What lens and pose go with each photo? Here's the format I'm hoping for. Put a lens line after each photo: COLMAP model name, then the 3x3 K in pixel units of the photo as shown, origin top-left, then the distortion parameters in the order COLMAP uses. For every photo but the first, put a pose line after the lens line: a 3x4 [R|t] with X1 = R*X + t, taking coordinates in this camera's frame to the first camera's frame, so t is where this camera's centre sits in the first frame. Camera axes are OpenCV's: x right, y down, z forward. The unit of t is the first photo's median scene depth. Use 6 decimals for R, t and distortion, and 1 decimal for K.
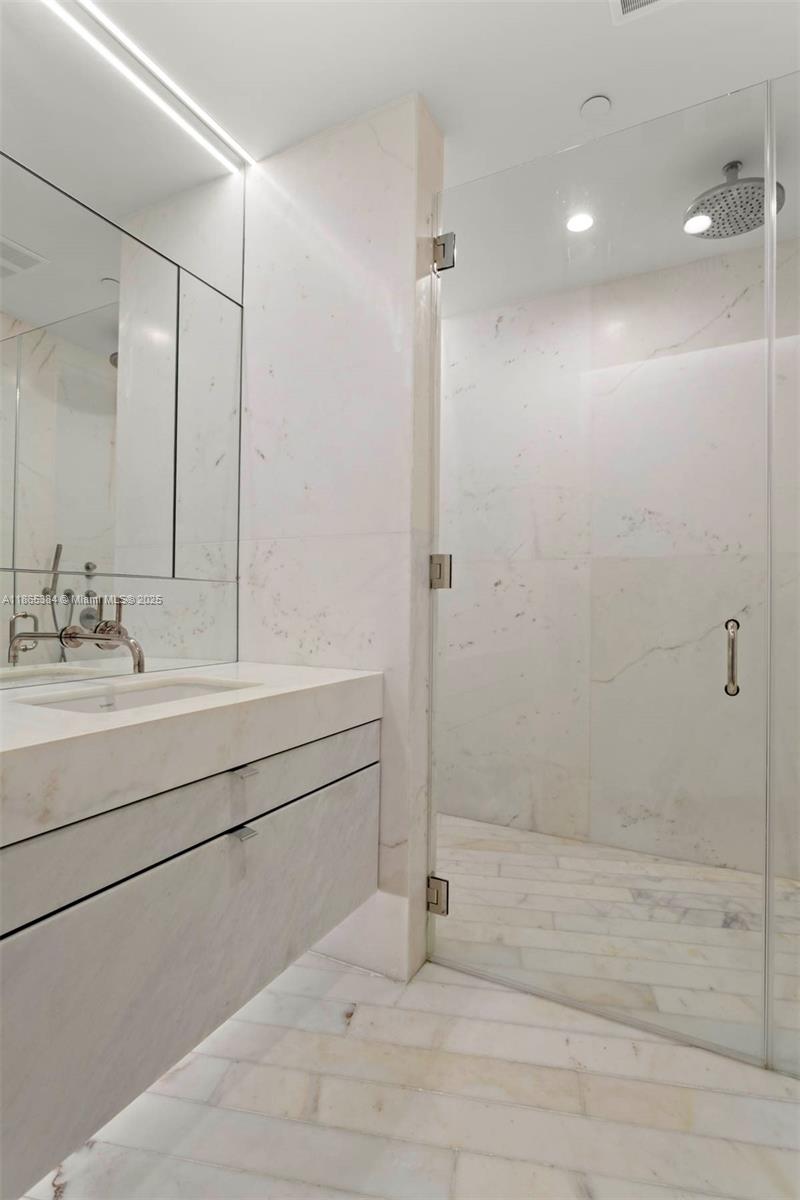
lens RADIAL K [[576.1, 0, 398.6], [0, 576.1, 589.2], [0, 0, 1]] dist [-0.010827, -0.000071]
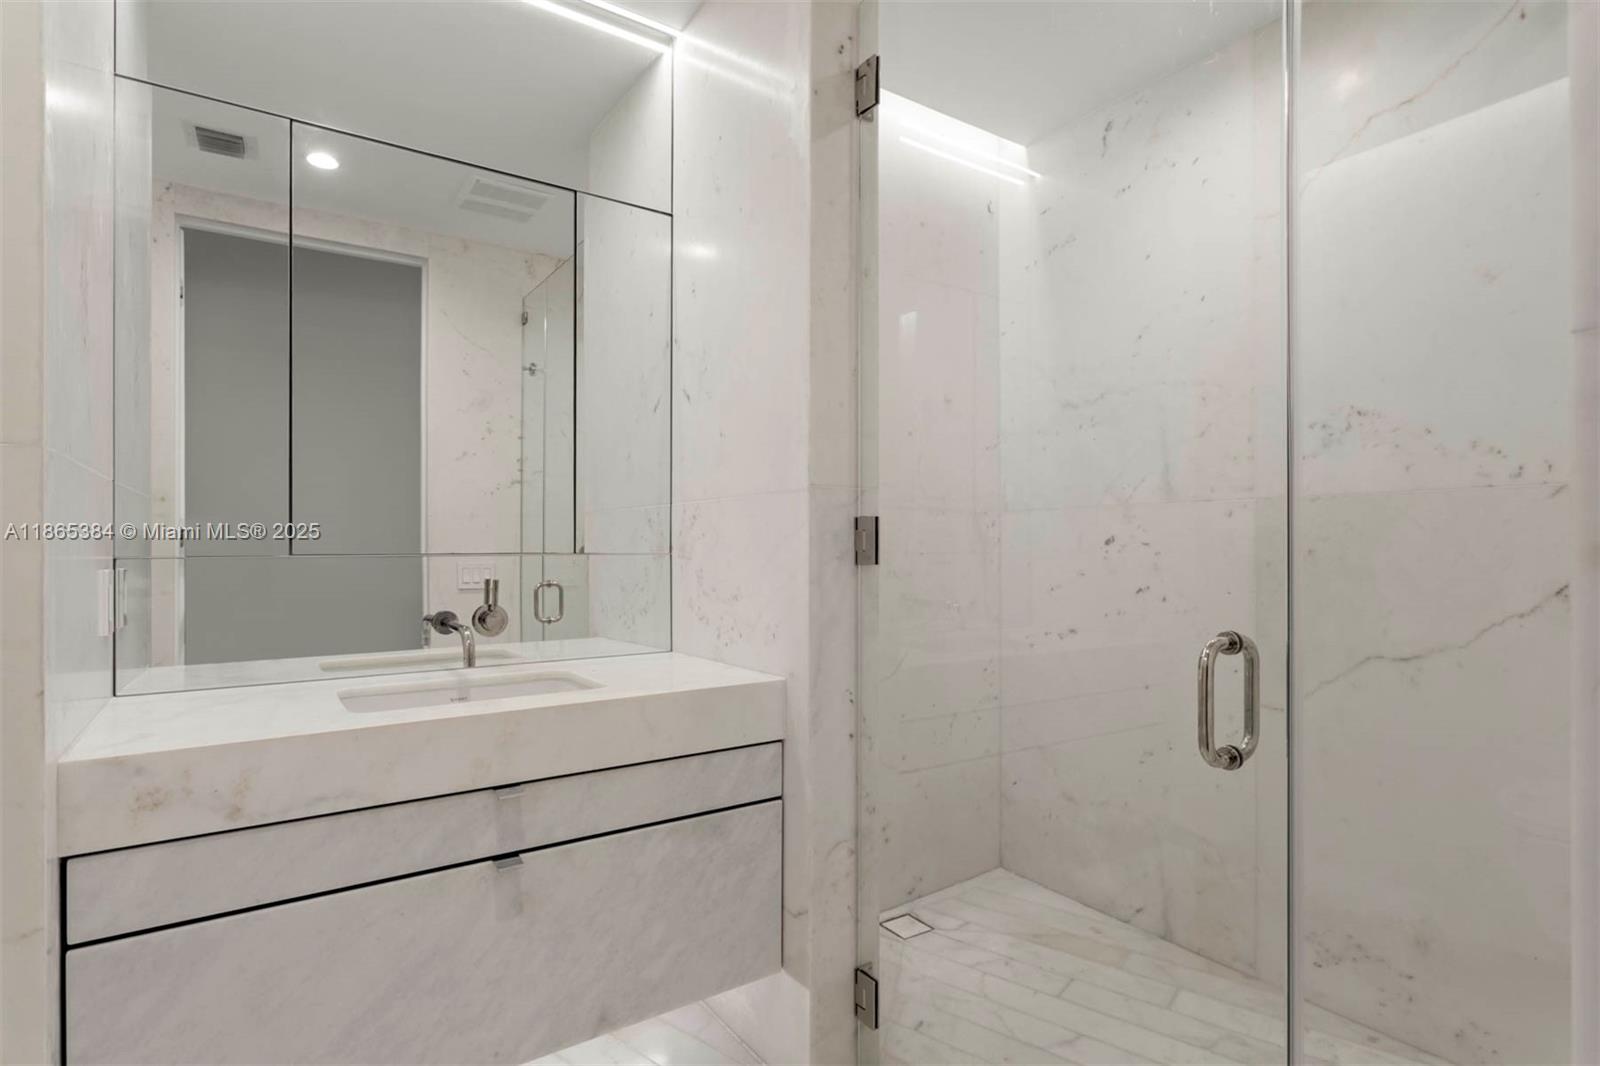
lens RADIAL K [[786.8, 0, 800.0], [0, 786.8, 533.0], [0, 0, 1]] dist [-0.004718, -0.000444]
pose [[0.884550, -0.019832, -0.466023, 0.407502], [0.021841, 0.999761, -0.001090, -0.037033], [0.465934, -0.009214, 0.884772, 0.096248]]
